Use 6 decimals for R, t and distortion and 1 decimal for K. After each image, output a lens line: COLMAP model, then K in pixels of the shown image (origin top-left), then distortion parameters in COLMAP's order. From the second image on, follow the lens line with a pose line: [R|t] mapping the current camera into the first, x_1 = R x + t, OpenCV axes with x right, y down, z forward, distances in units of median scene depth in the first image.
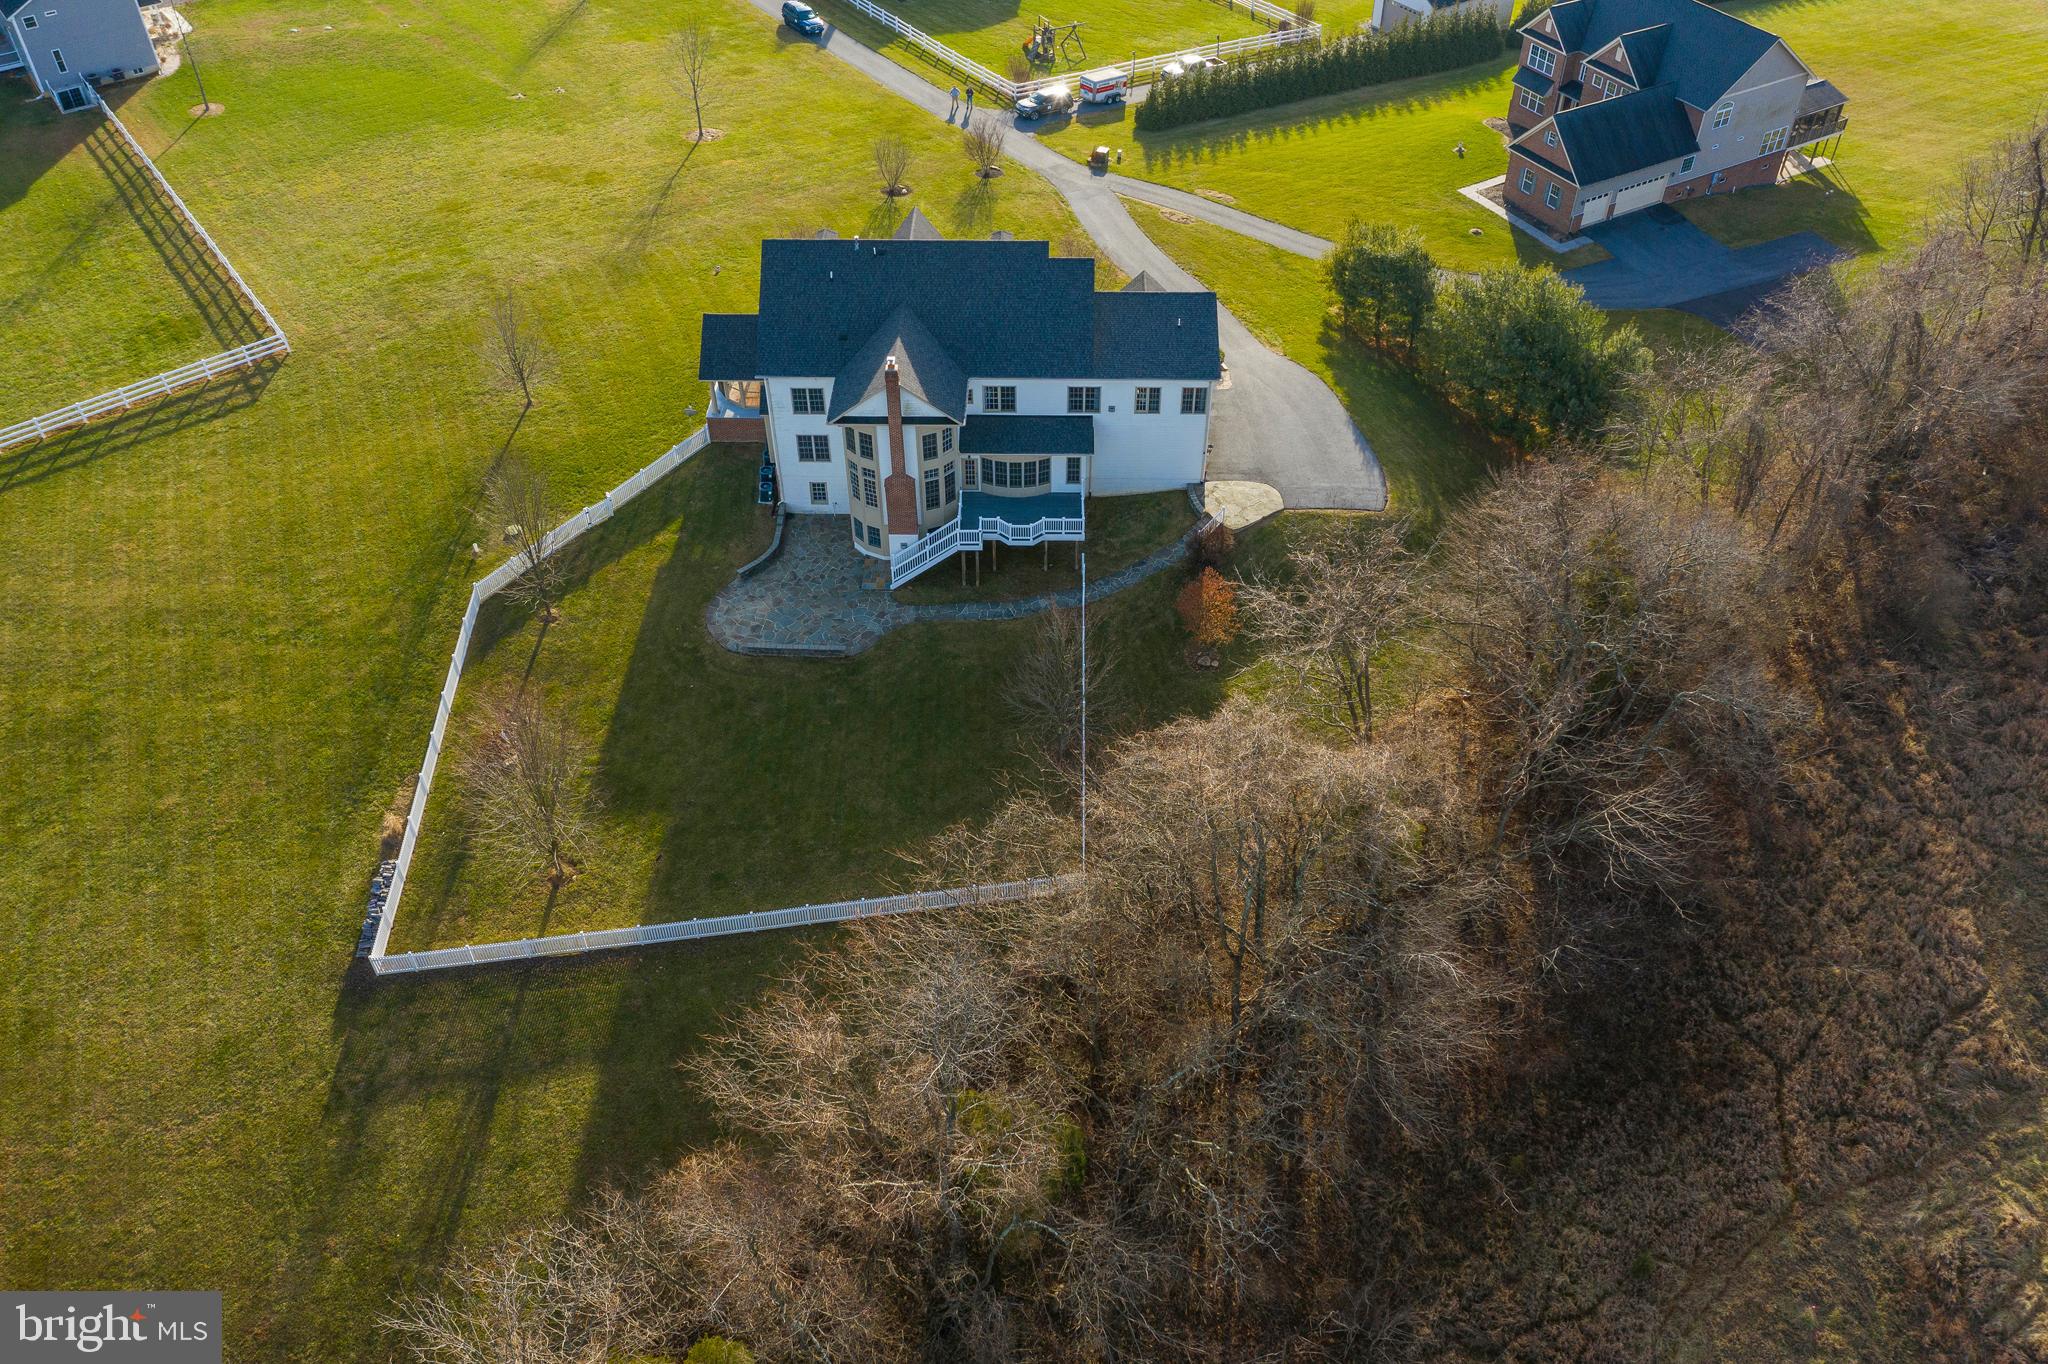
lens RADIAL K [[1621.0, 0, 1024.0], [0, 1621.0, 682.0], [0, 0, 1]] dist [-0.022278, 0.000026]
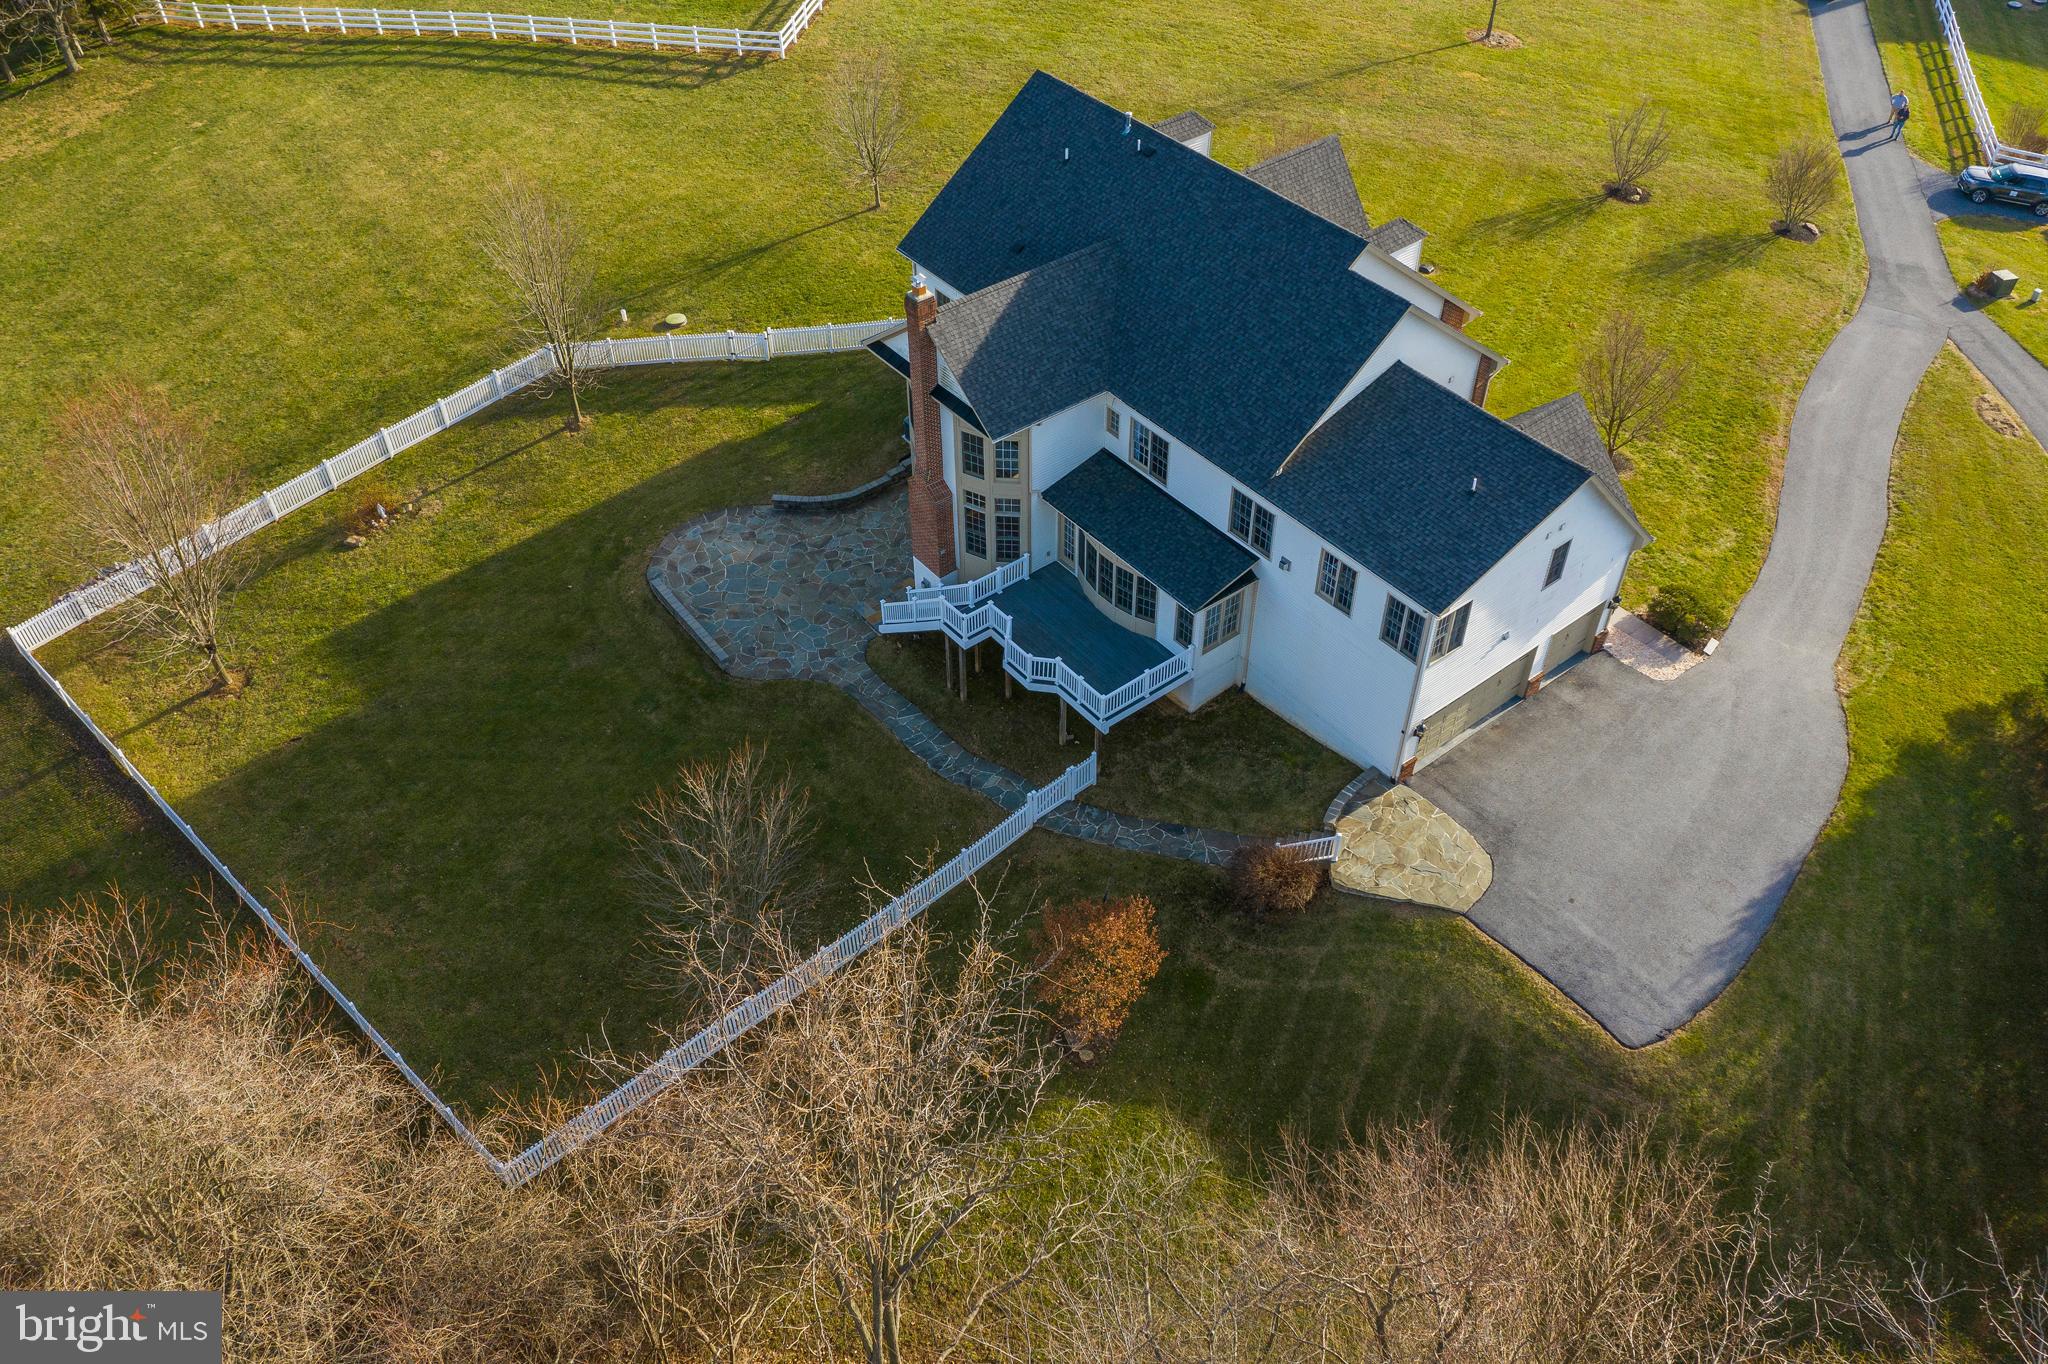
lens RADIAL K [[1628.7, 0, 1010.2], [0, 1628.7, 682.8], [0, 0, 1]] dist [-0.030395, 0.000718]
pose [[0.629804, 0.536133, -0.562058, 0.320216], [-0.526666, 0.826611, 0.198336, -0.194277], [0.570938, 0.171104, 0.802965, 0.519236]]
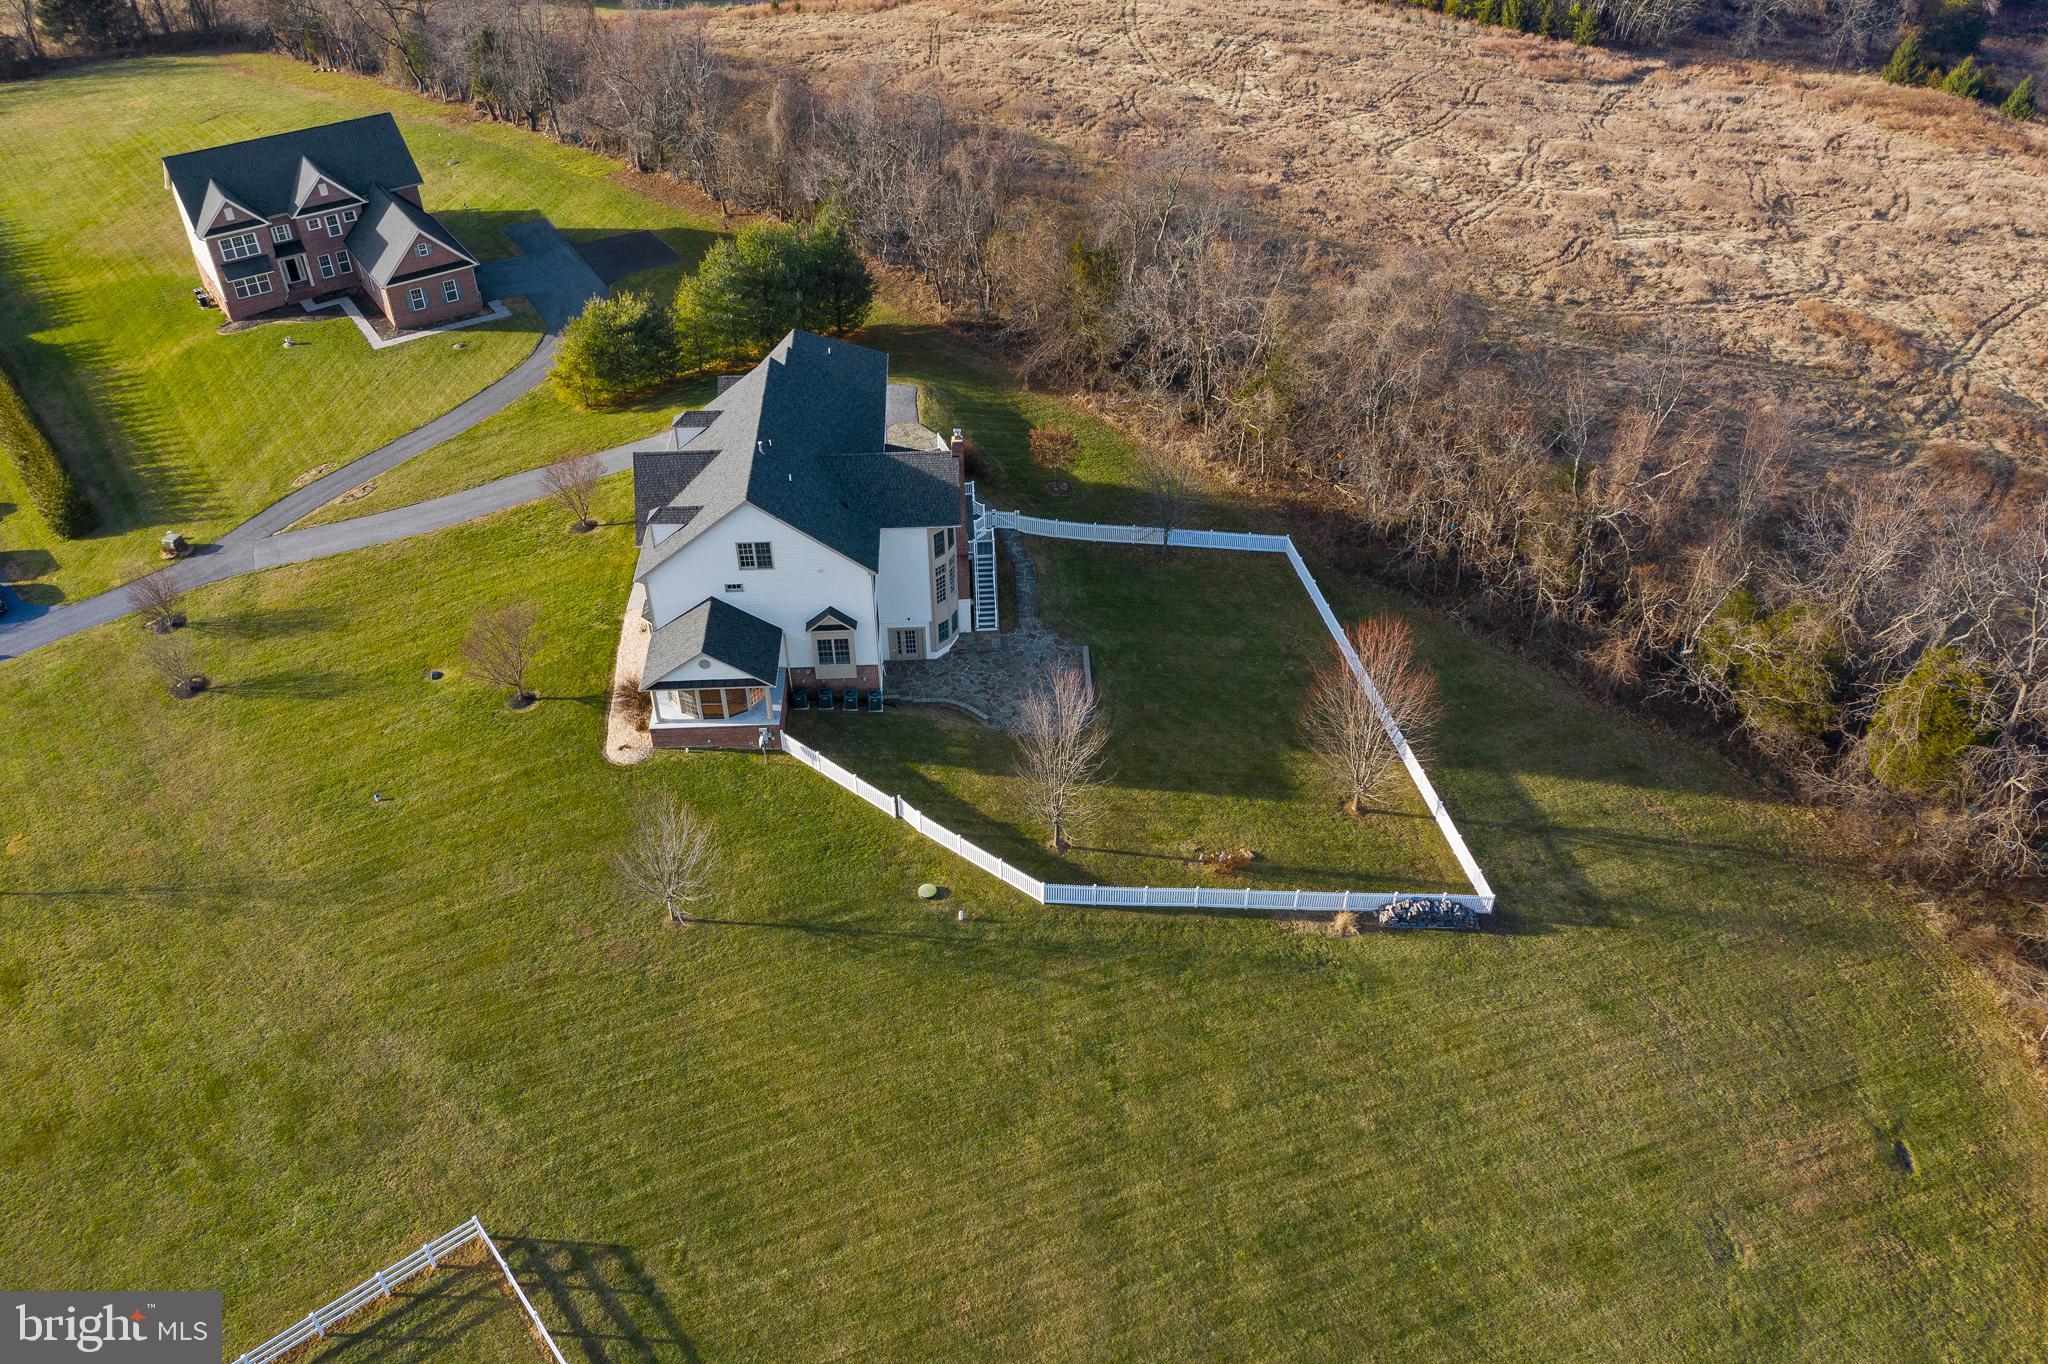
lens RADIAL K [[1619.3, 0, 1024.0], [0, 1619.3, 682.0], [0, 0, 1]] dist [-0.019157, 0.004905]
pose [[-0.068620, -0.613910, 0.786388, -0.960292], [0.686828, 0.542630, 0.483549, -0.553515], [-0.723573, 0.573295, 0.384416, 0.587942]]
